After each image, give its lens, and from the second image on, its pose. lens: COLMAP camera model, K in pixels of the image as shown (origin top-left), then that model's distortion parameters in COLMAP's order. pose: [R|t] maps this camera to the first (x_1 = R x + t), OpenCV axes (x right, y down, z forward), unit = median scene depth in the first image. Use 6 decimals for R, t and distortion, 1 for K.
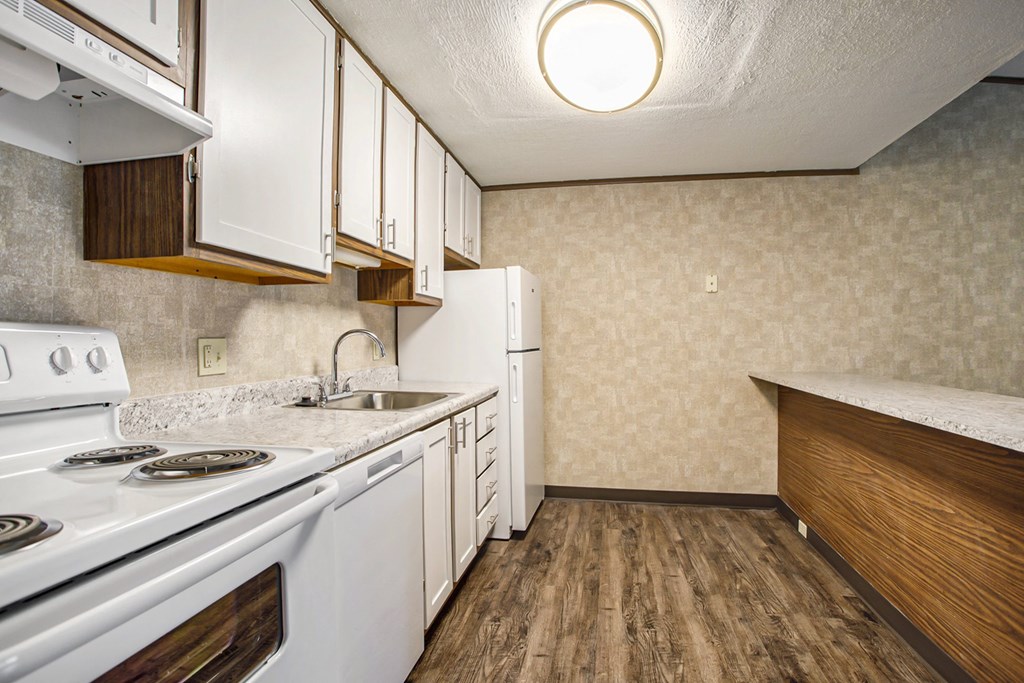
lens RADIAL K [[506.0, 0, 529.6], [0, 506.0, 341.0], [0, 0, 1]] dist [-0.035674, 0.001428]
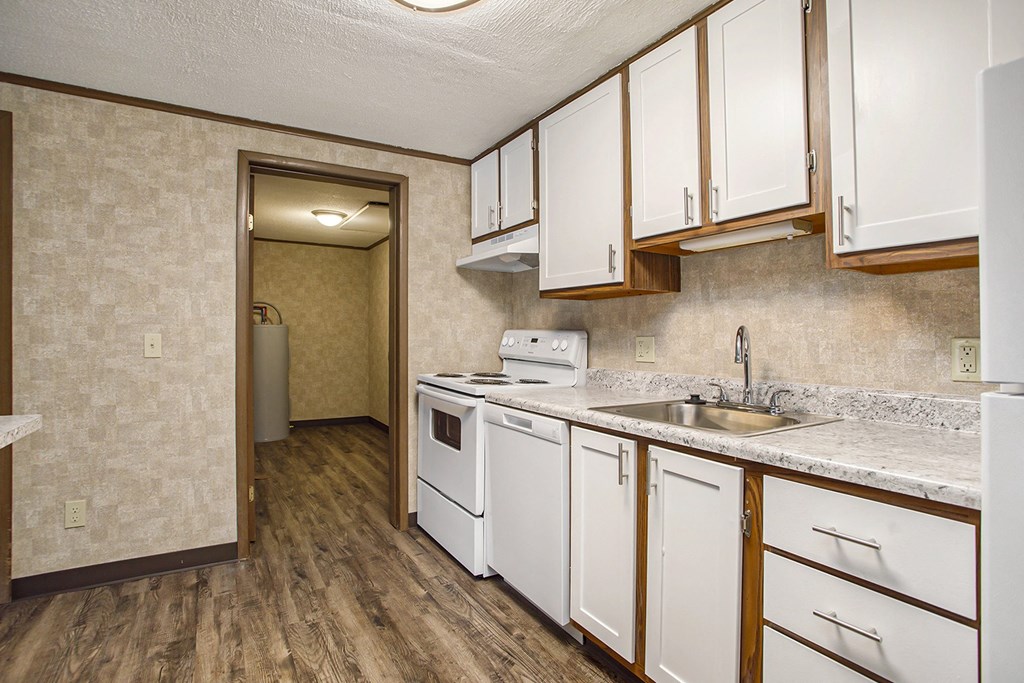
lens RADIAL K [[509.6, 0, 498.0], [0, 509.6, 337.8], [0, 0, 1]] dist [-0.041401, 0.014457]
pose [[-0.770063, -0.003766, -0.637956, 0.636523], [-0.009465, 0.999940, 0.005522, -0.006333], [0.637897, 0.010291, -0.770053, 1.904388]]
